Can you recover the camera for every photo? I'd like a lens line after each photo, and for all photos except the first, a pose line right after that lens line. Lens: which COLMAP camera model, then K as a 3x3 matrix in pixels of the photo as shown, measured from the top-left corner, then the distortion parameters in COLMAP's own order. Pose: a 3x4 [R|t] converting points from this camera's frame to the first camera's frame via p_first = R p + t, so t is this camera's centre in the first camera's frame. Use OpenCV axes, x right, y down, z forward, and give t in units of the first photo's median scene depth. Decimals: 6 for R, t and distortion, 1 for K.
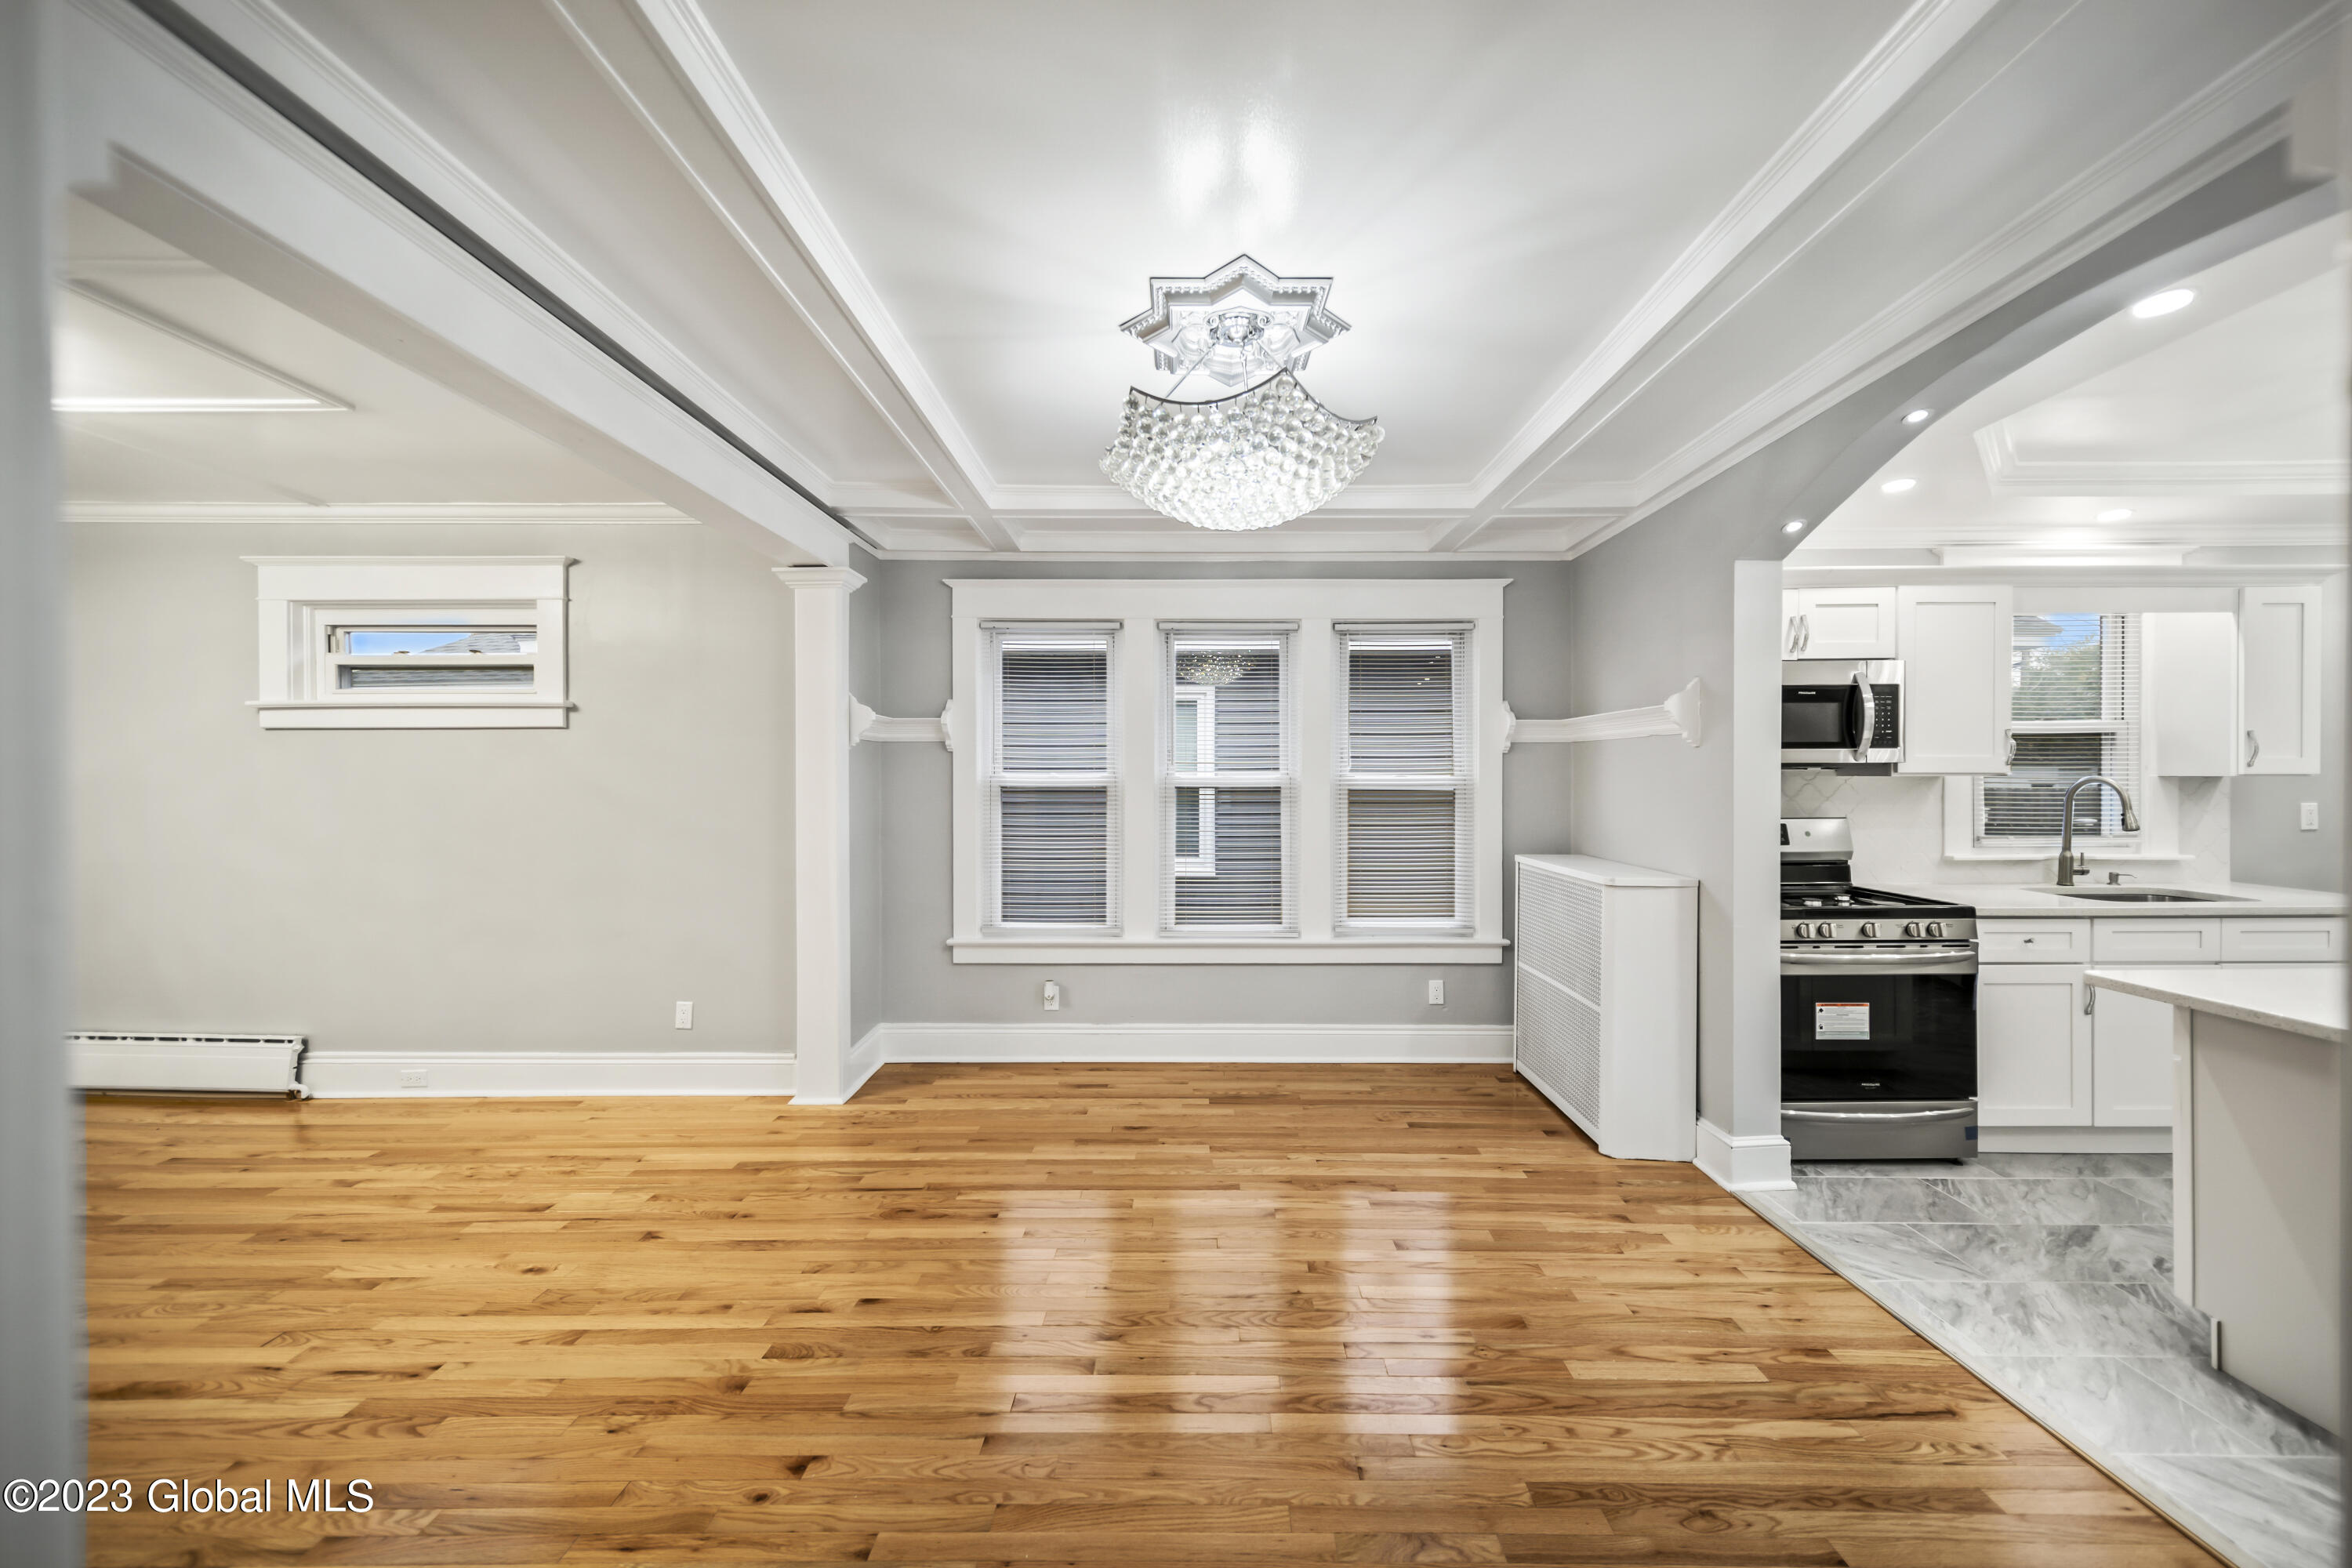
lens RADIAL K [[848.7, 0, 1188.2], [0, 848.7, 779.0], [0, 0, 1]] dist [0.007493, -0.001563]
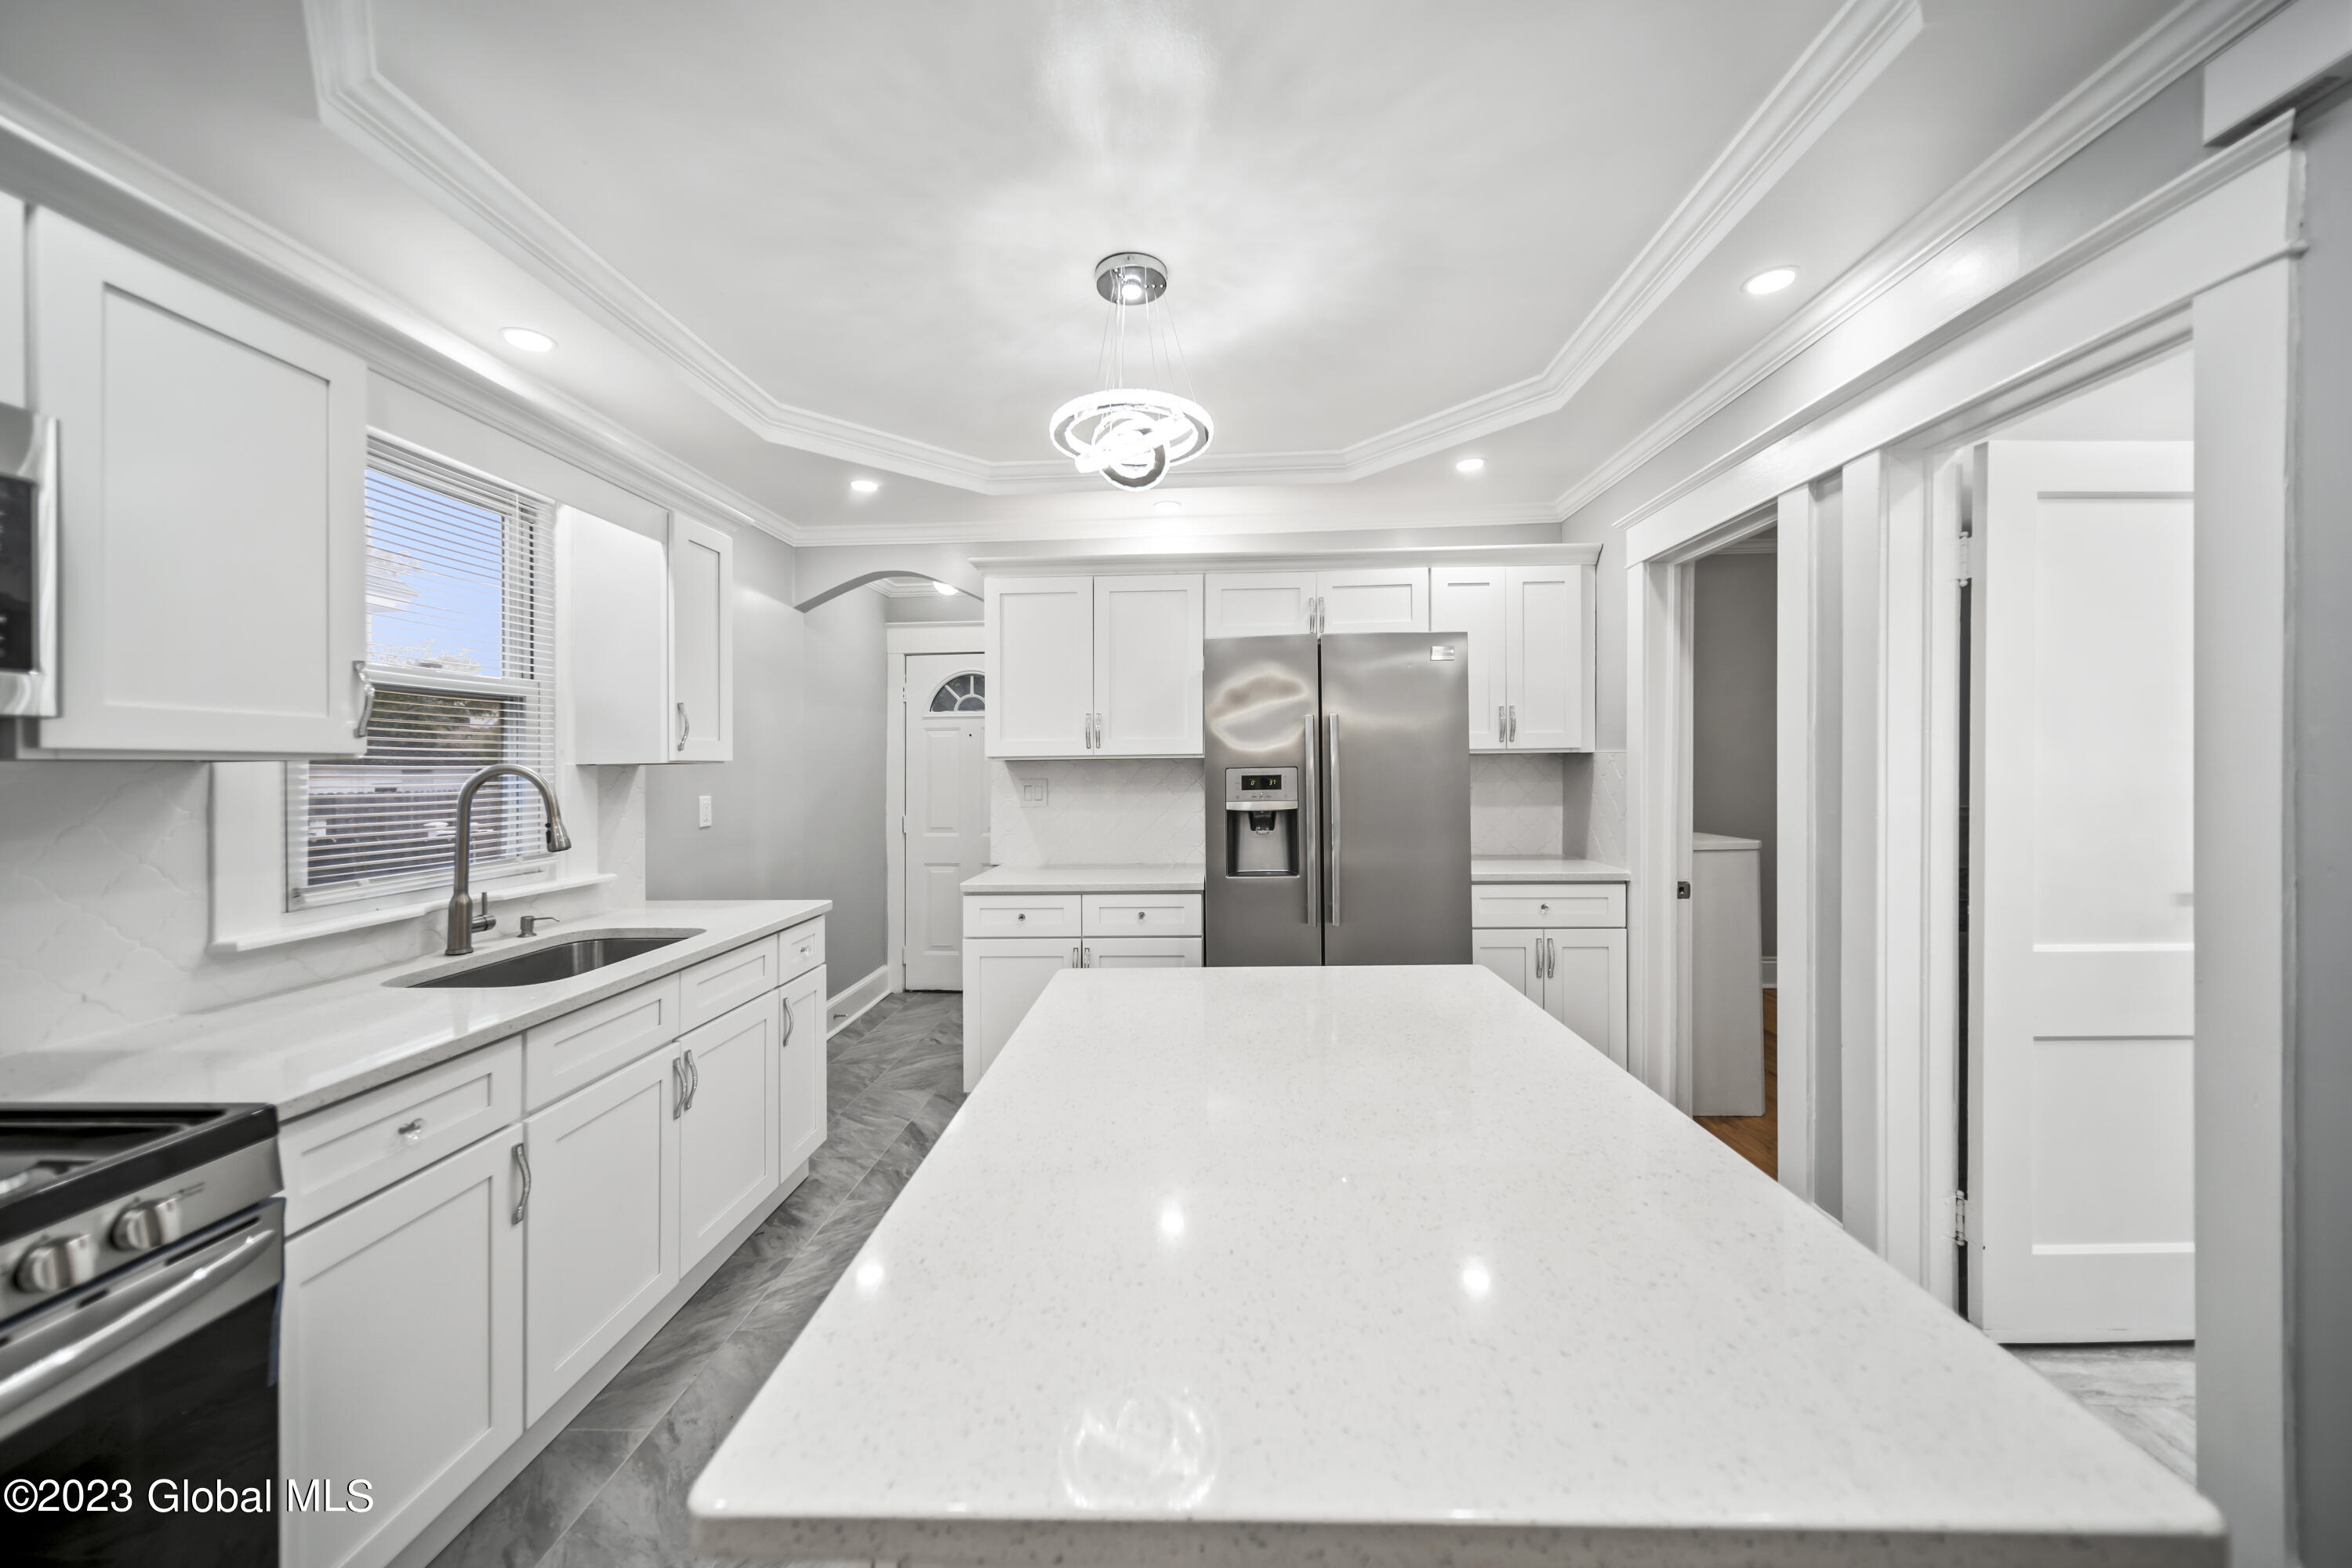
lens RADIAL K [[848.7, 0, 1183.8], [0, 848.7, 777.9], [0, 0, 1]] dist [0.007493, -0.001563]
pose [[0.037316, -0.012063, 0.999231, 0.475804], [0.016779, 0.999794, 0.011443, 0.008374], [-0.999163, 0.016340, 0.037511, 0.492508]]
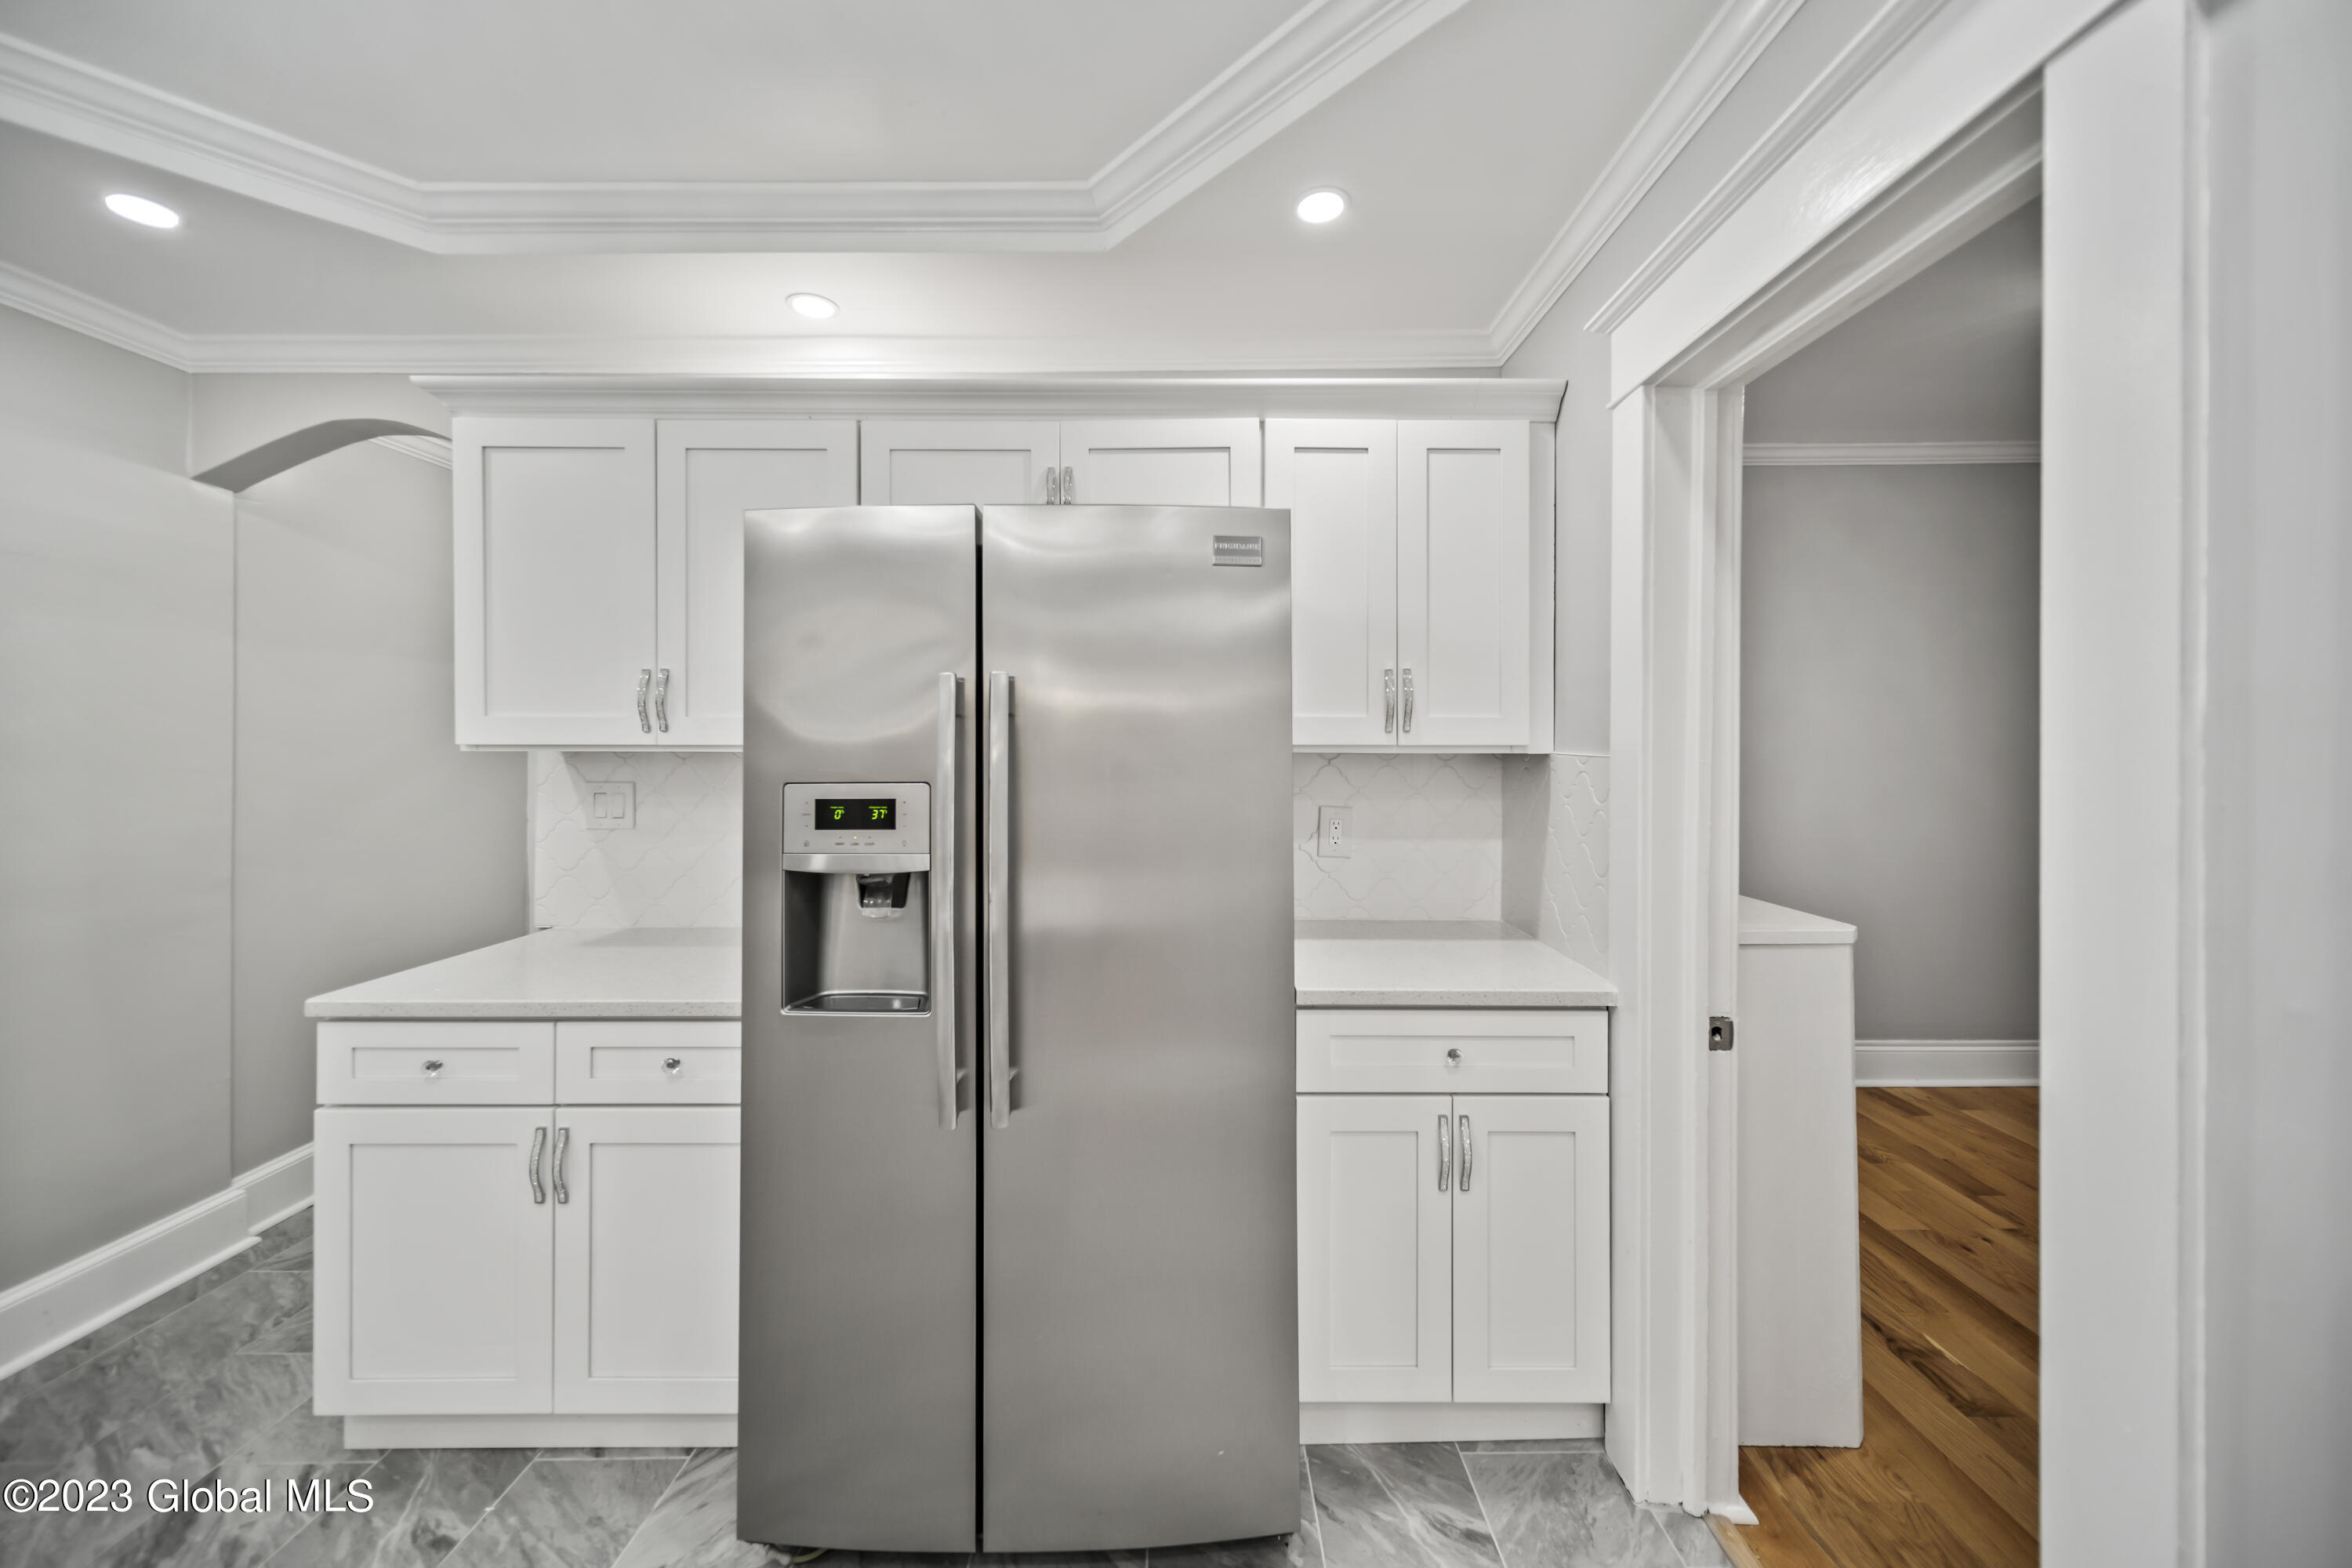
lens RADIAL K [[848.7, 0, 1194.2], [0, 848.7, 738.1], [0, 0, 1]] dist [0.007493, -0.001563]
pose [[-0.000844, 0.009763, 0.999952, 0.907395], [0.001952, 0.999950, -0.009761, -0.006490], [-0.999998, 0.001943, -0.000863, 0.294972]]
